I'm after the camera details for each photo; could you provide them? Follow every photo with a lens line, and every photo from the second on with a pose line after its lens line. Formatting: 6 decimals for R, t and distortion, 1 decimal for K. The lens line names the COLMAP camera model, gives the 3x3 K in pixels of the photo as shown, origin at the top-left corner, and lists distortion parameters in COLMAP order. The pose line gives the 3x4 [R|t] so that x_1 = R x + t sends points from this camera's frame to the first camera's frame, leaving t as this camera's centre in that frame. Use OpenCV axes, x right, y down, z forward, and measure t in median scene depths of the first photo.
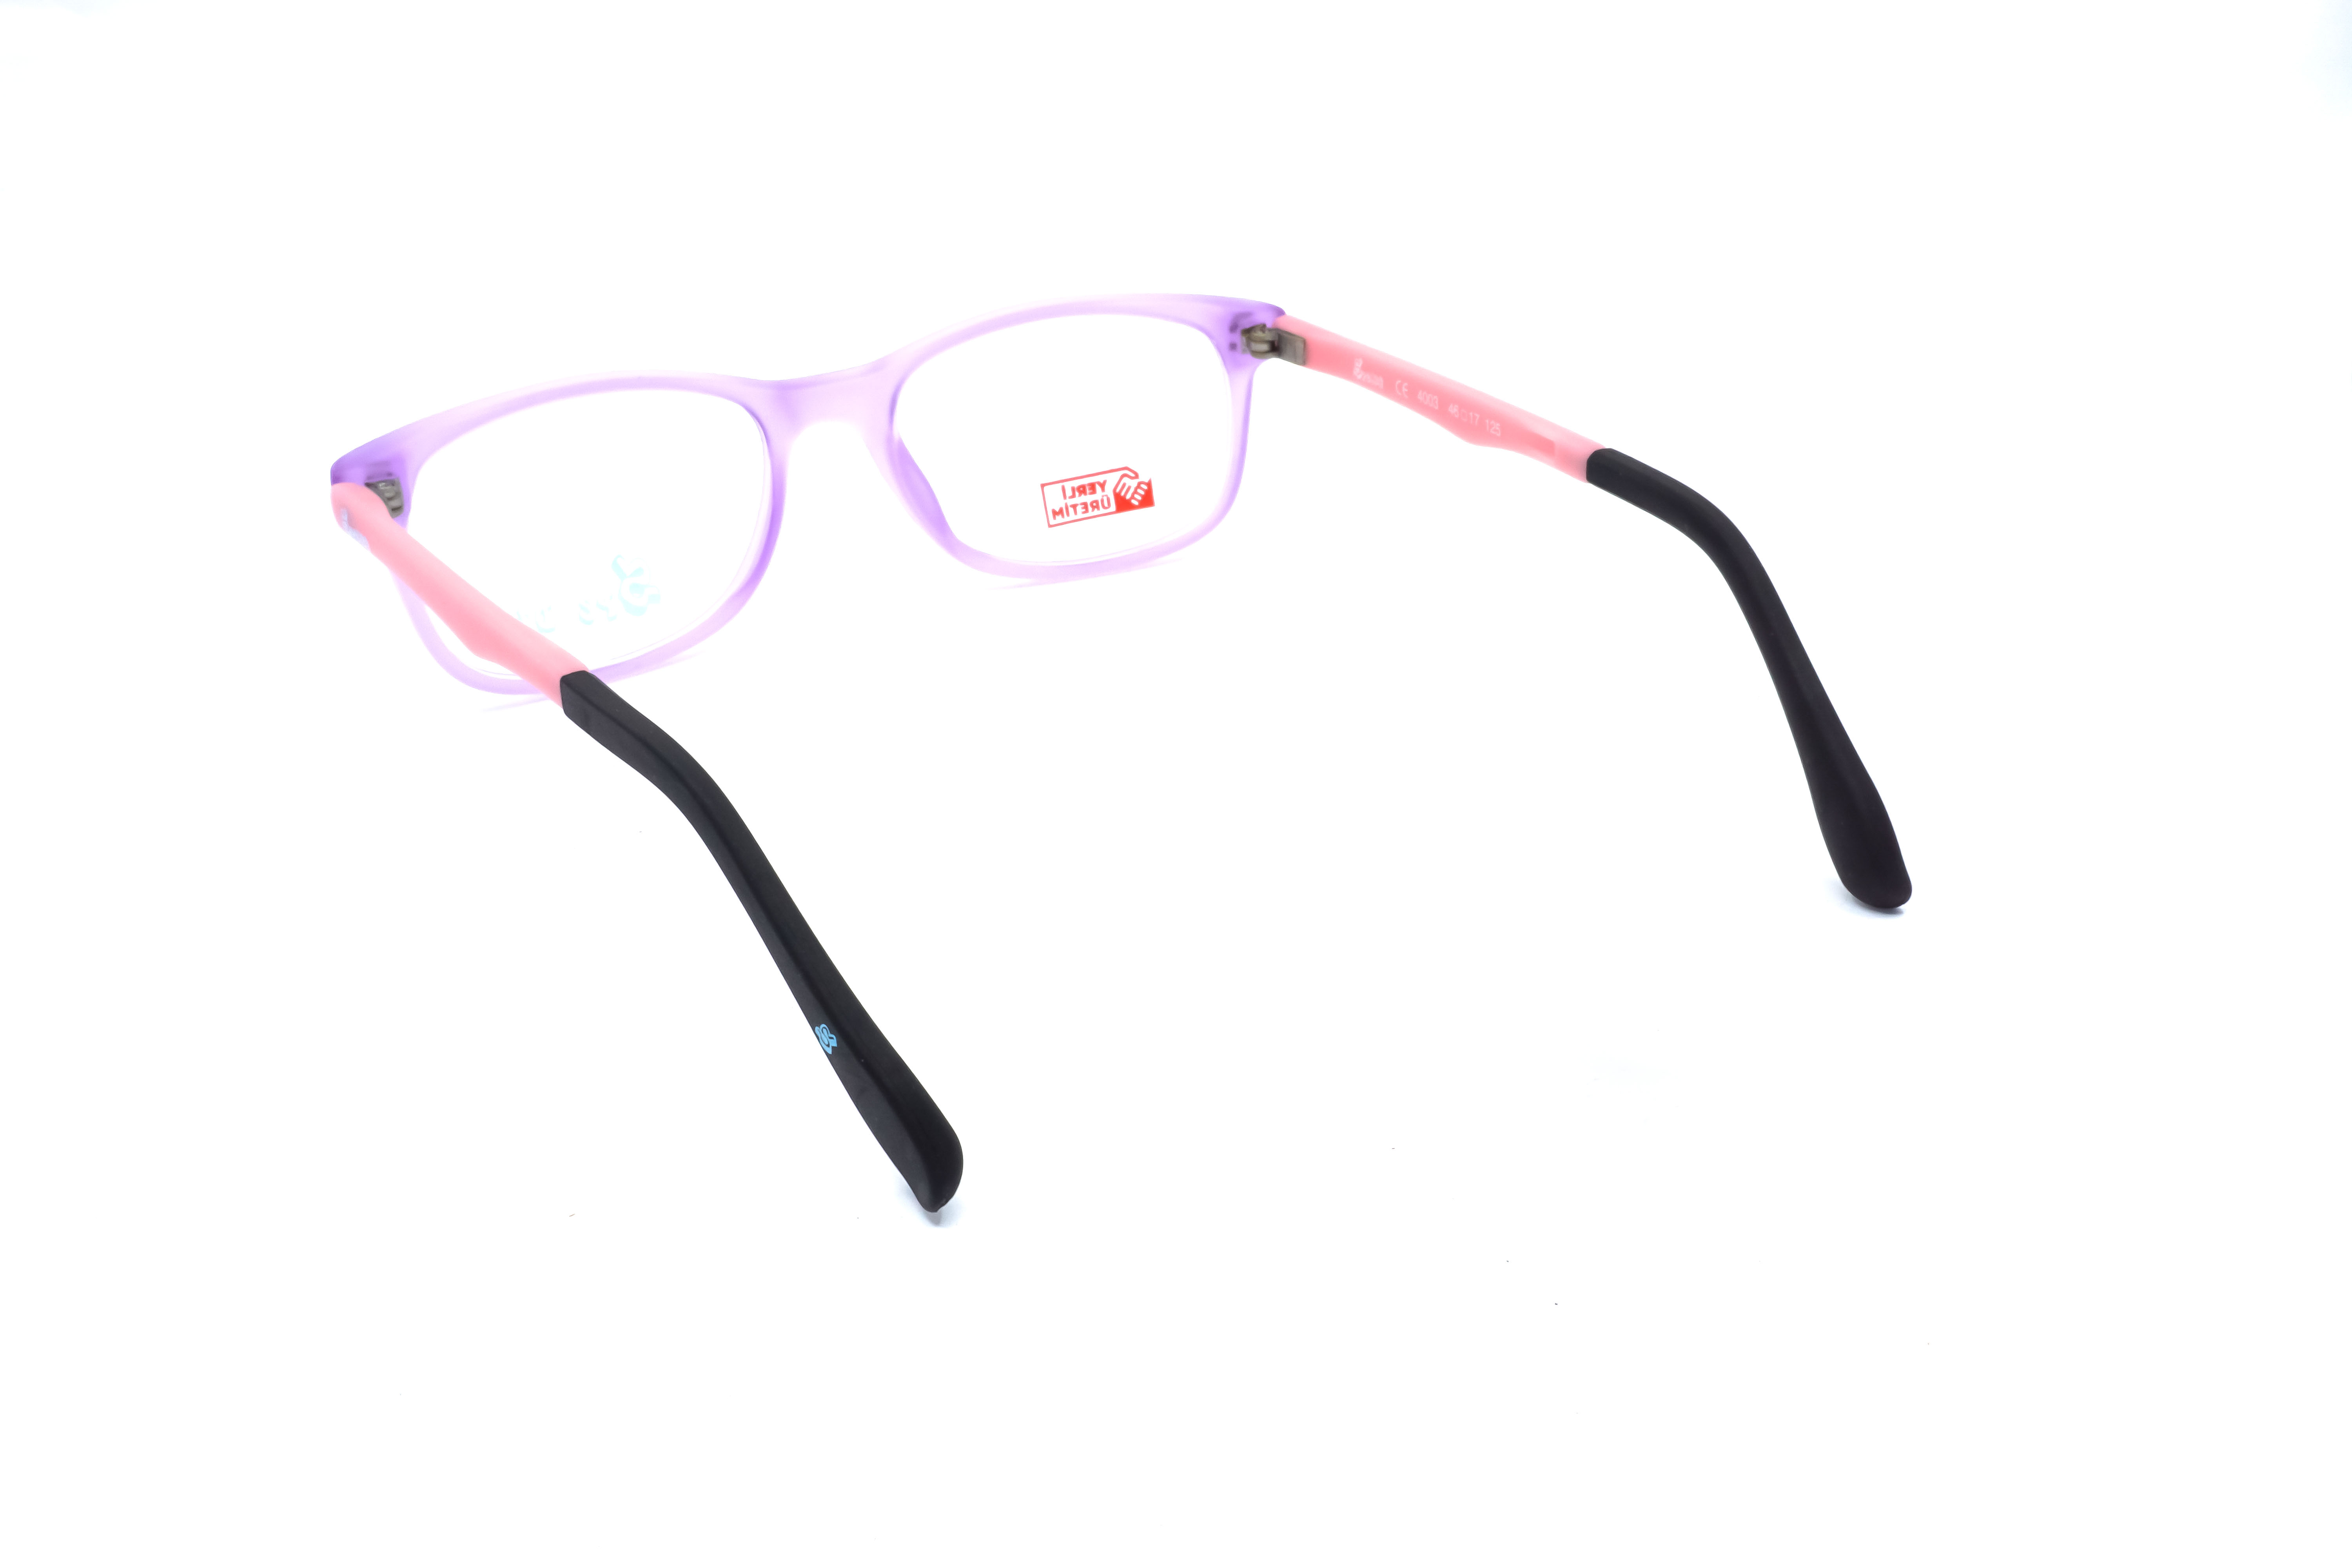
lens RADIAL K [[2437.0, 0, 1186.0], [0, 2437.0, 770.8], [0, 0, 1]] dist [-0.020260, 0.004231]
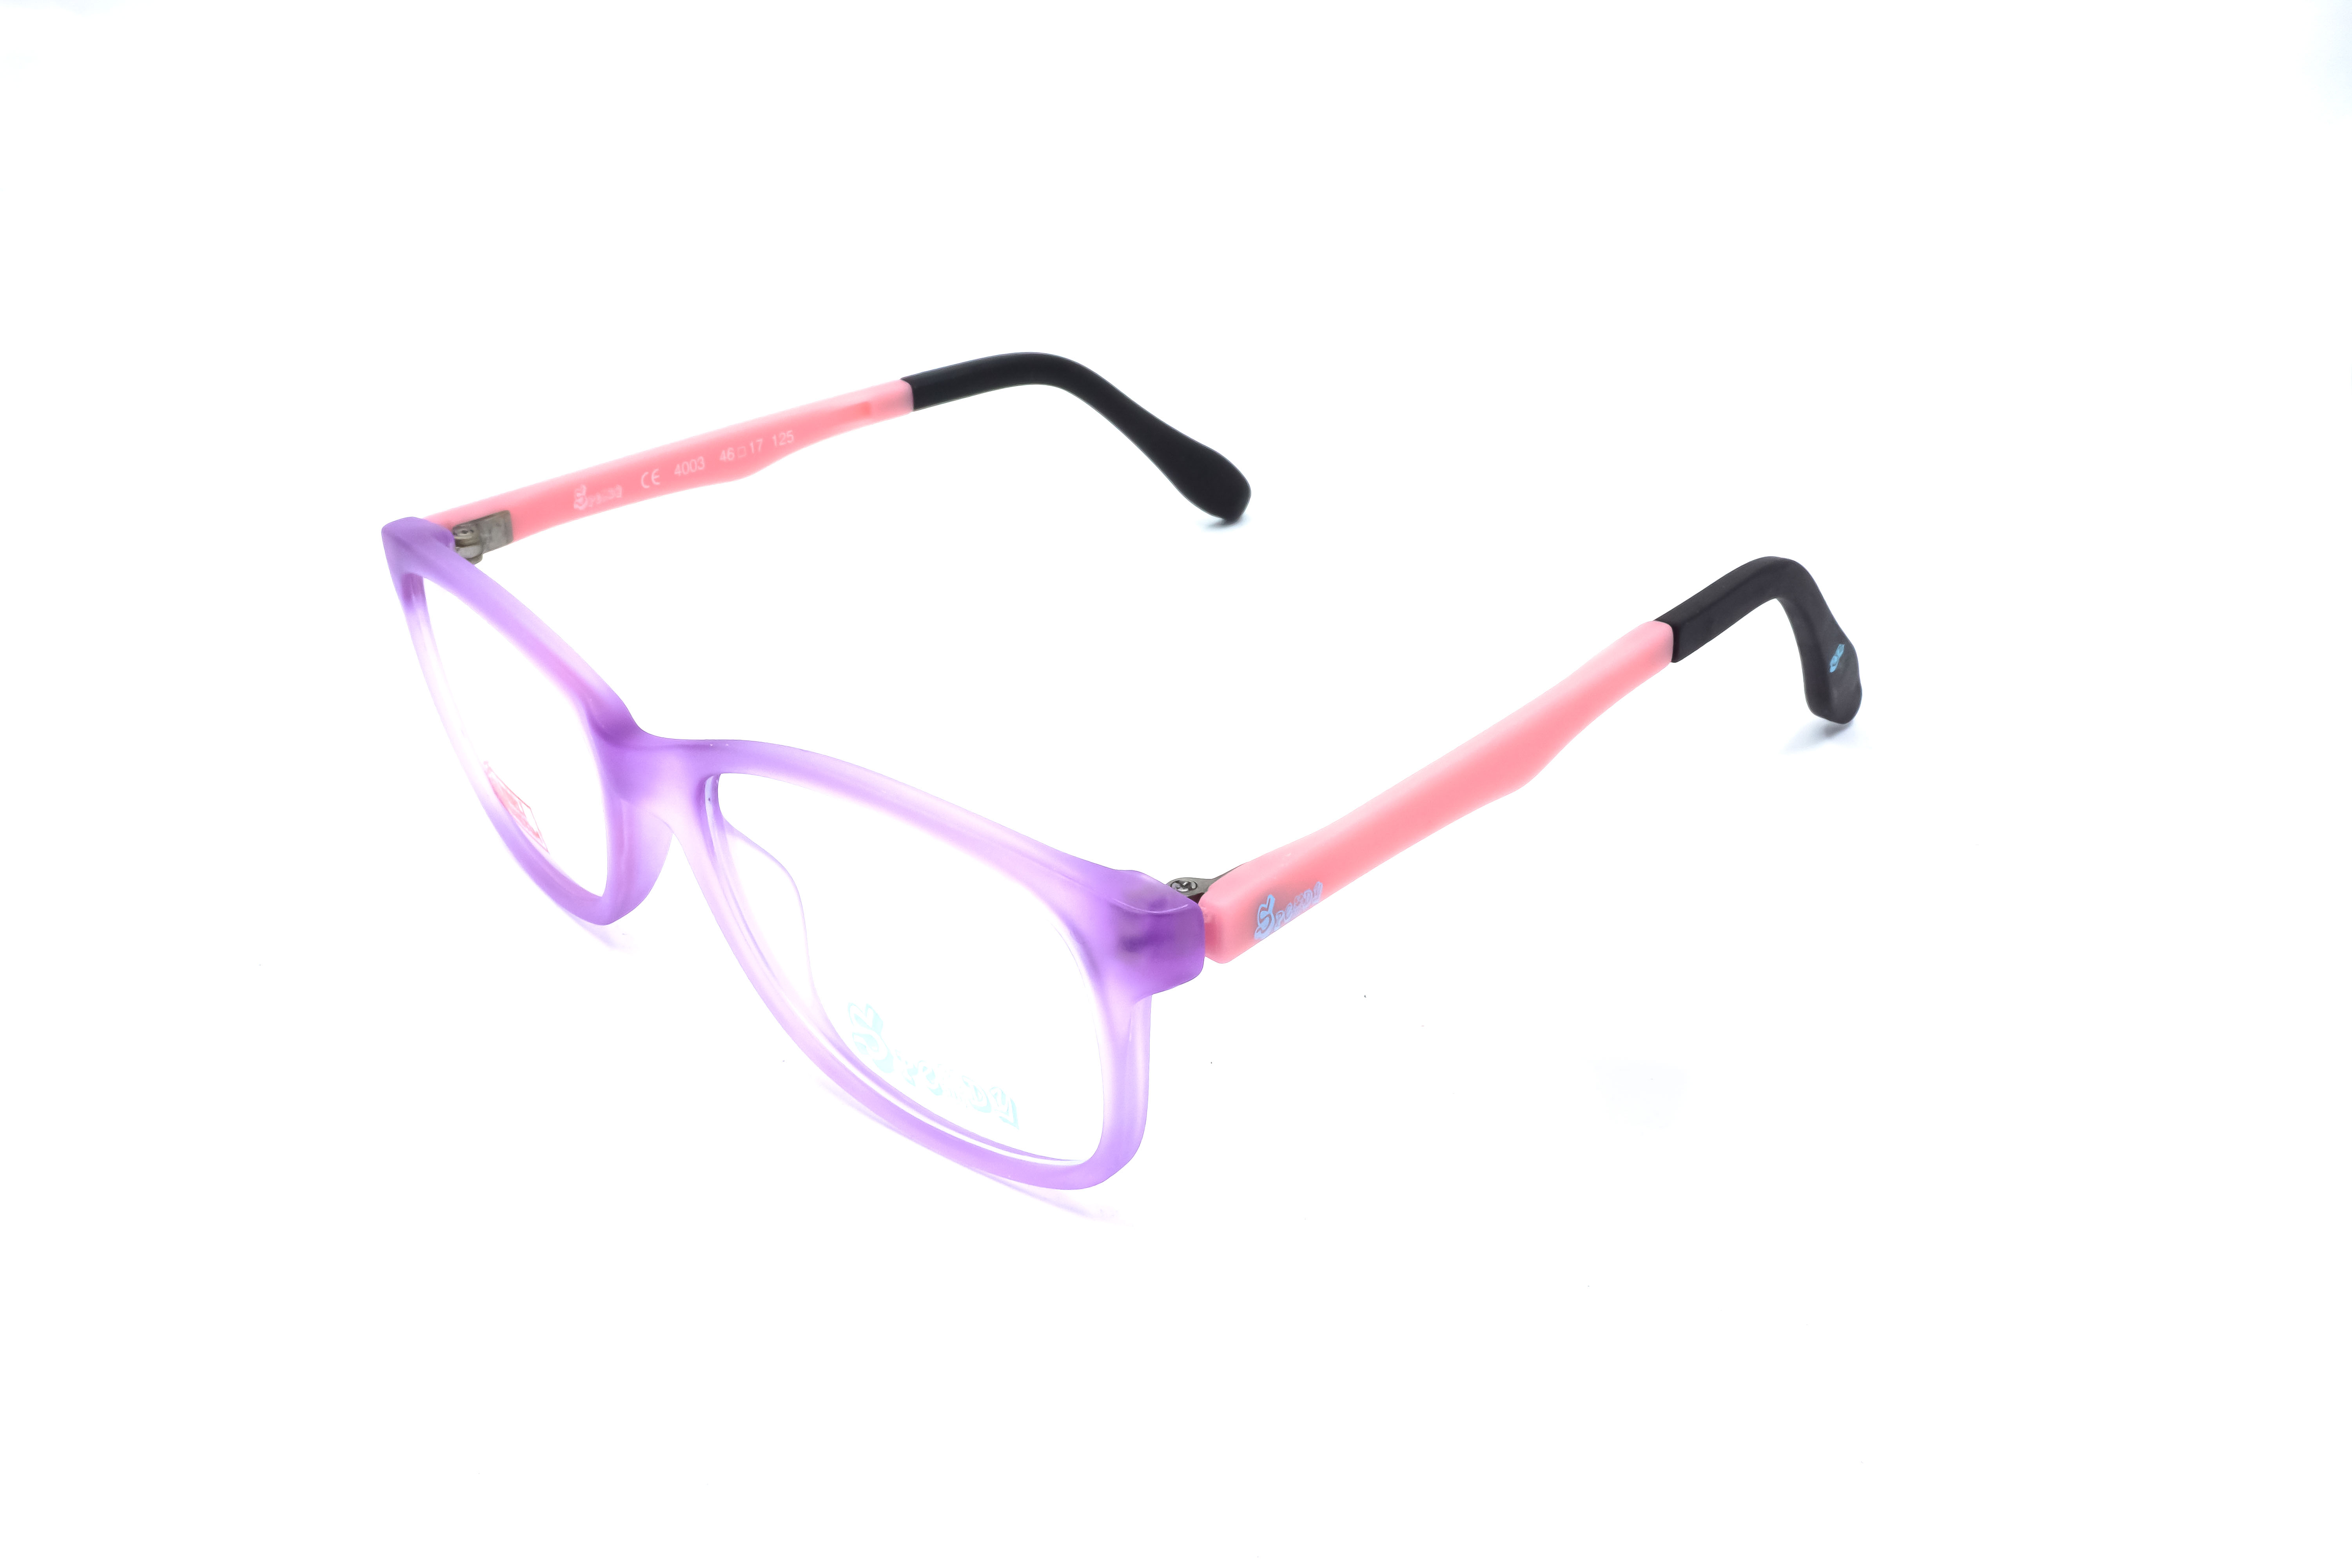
lens RADIAL K [[2424.7, 0, 1172.9], [0, 2424.7, 818.8], [0, 0, 1]] dist [0.009441, 0.006129]
pose [[-0.261256, -0.405109, 0.876146, -0.776464], [0.456316, 0.748010, 0.481930, -0.389915], [-0.850600, 0.525707, -0.010565, 0.853103]]
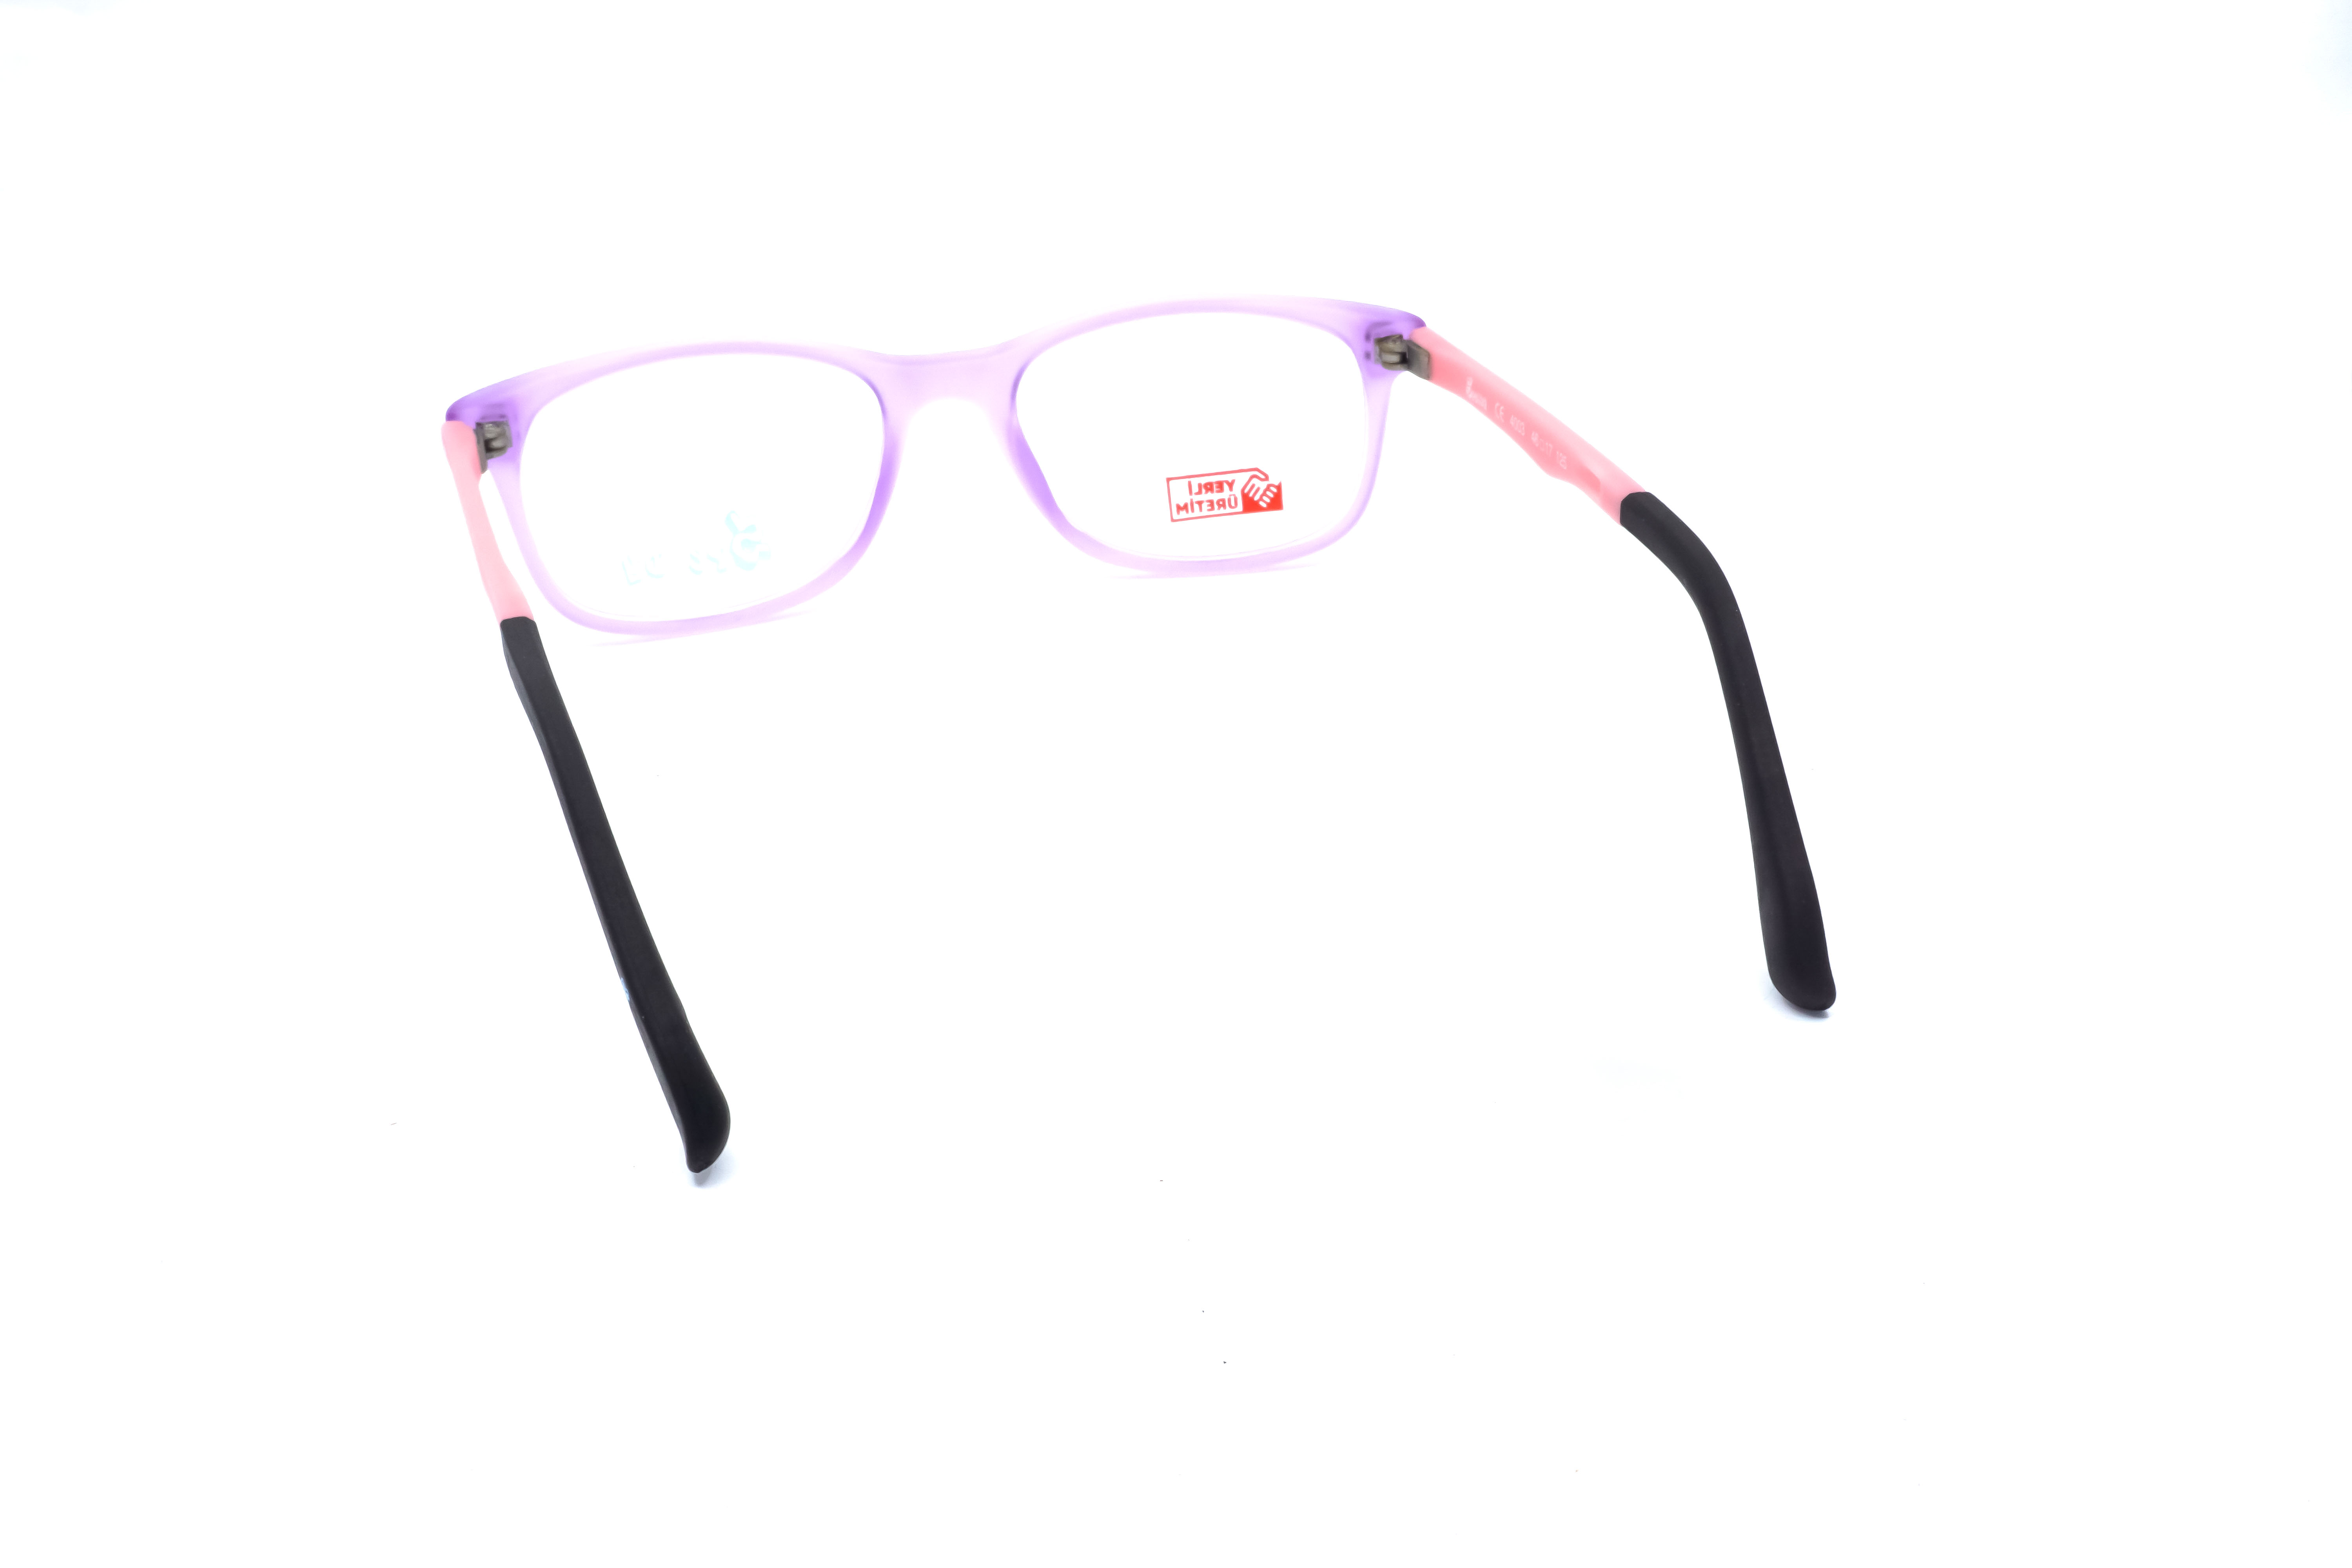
lens RADIAL K [[2437.0, 0, 1186.0], [0, 2437.0, 770.8], [0, 0, 1]] dist [-0.020260, 0.004231]
pose [[0.966241, 0.113431, -0.231326, 0.195630], [-0.111659, 0.993529, 0.020782, -0.019858], [0.232187, 0.005749, 0.972654, 0.027600]]
